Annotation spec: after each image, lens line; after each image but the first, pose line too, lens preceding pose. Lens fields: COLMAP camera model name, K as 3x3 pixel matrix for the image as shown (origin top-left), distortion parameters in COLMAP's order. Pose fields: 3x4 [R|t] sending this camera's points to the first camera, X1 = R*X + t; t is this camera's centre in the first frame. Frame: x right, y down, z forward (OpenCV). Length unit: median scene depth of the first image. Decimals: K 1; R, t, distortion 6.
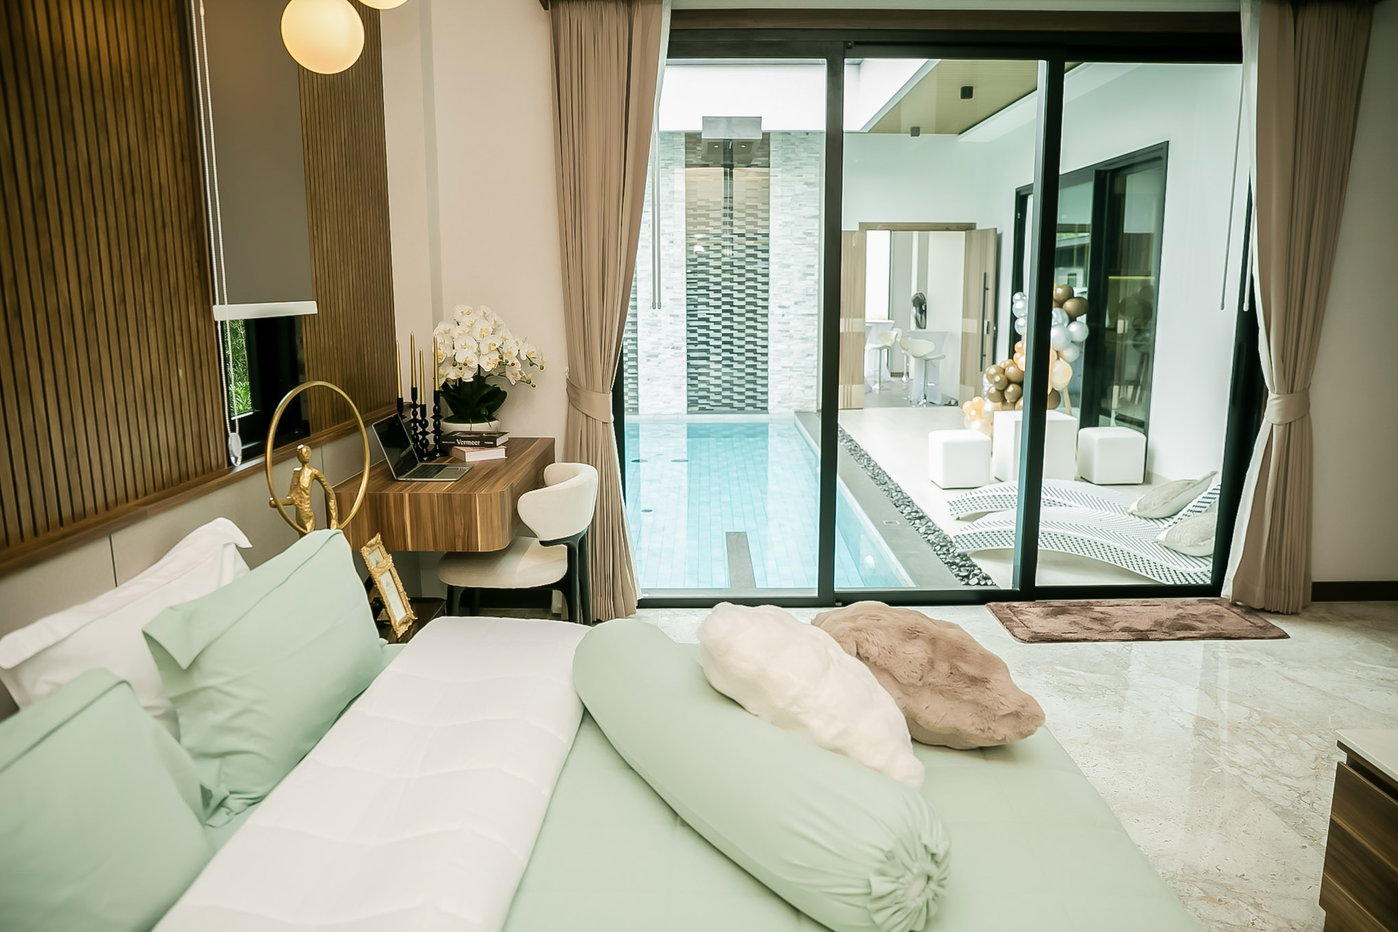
lens RADIAL K [[975.4, 0, 698.3], [0, 975.4, 466.4], [0, 0, 1]] dist [-0.056087, 0.000803]
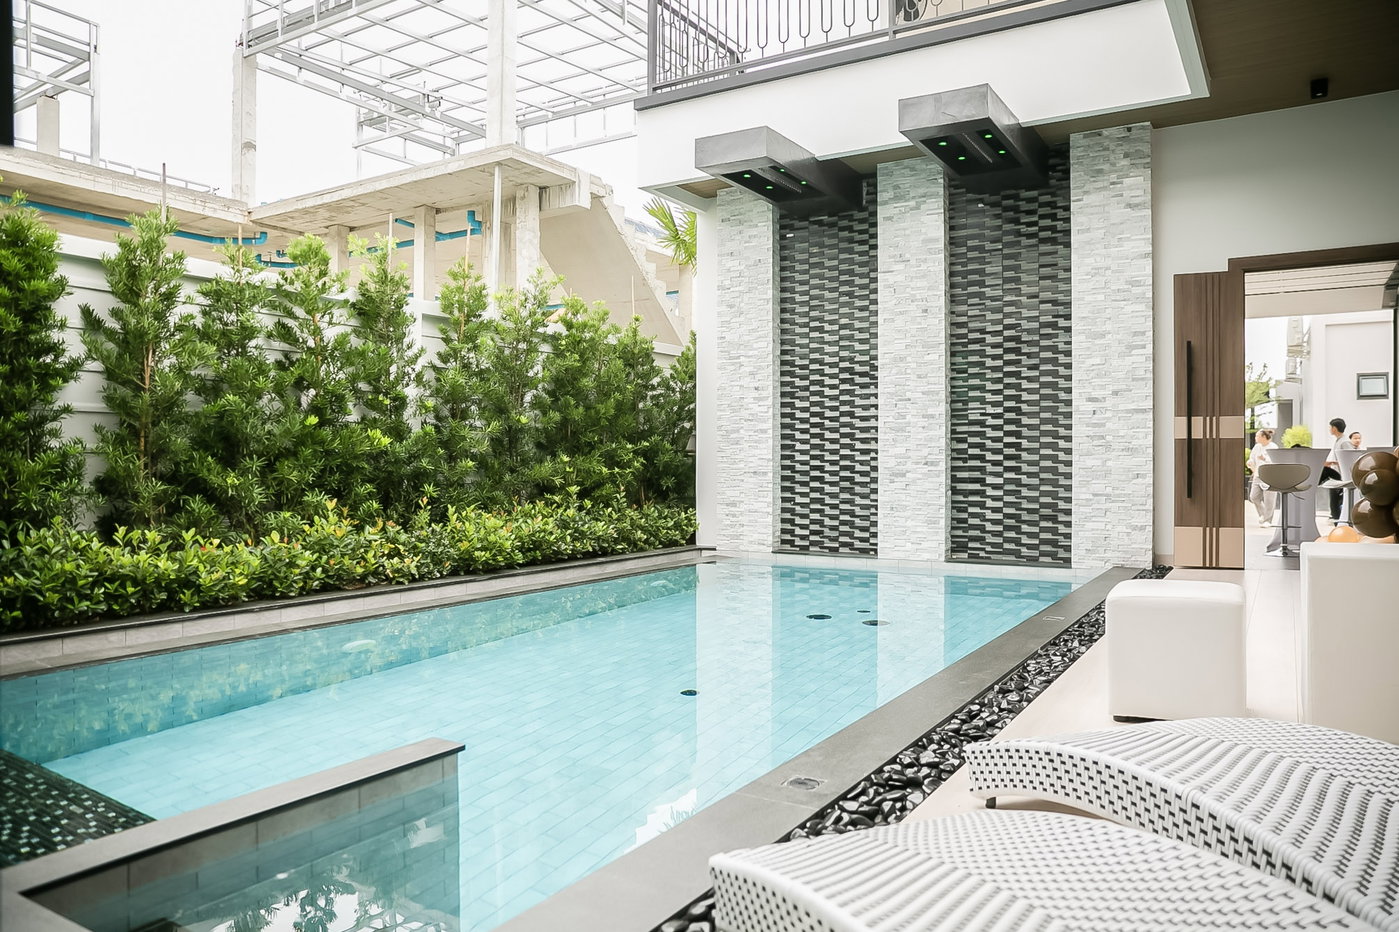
lens RADIAL K [[976.1, 0, 701.5], [0, 976.1, 471.3], [0, 0, 1]] dist [-0.056087, 0.000803]
pose [[0.855649, 0.011022, -0.517439, 0.190245], [-0.099915, 0.984484, -0.144252, -0.002012], [0.507820, 0.175129, 0.843474, 0.342731]]
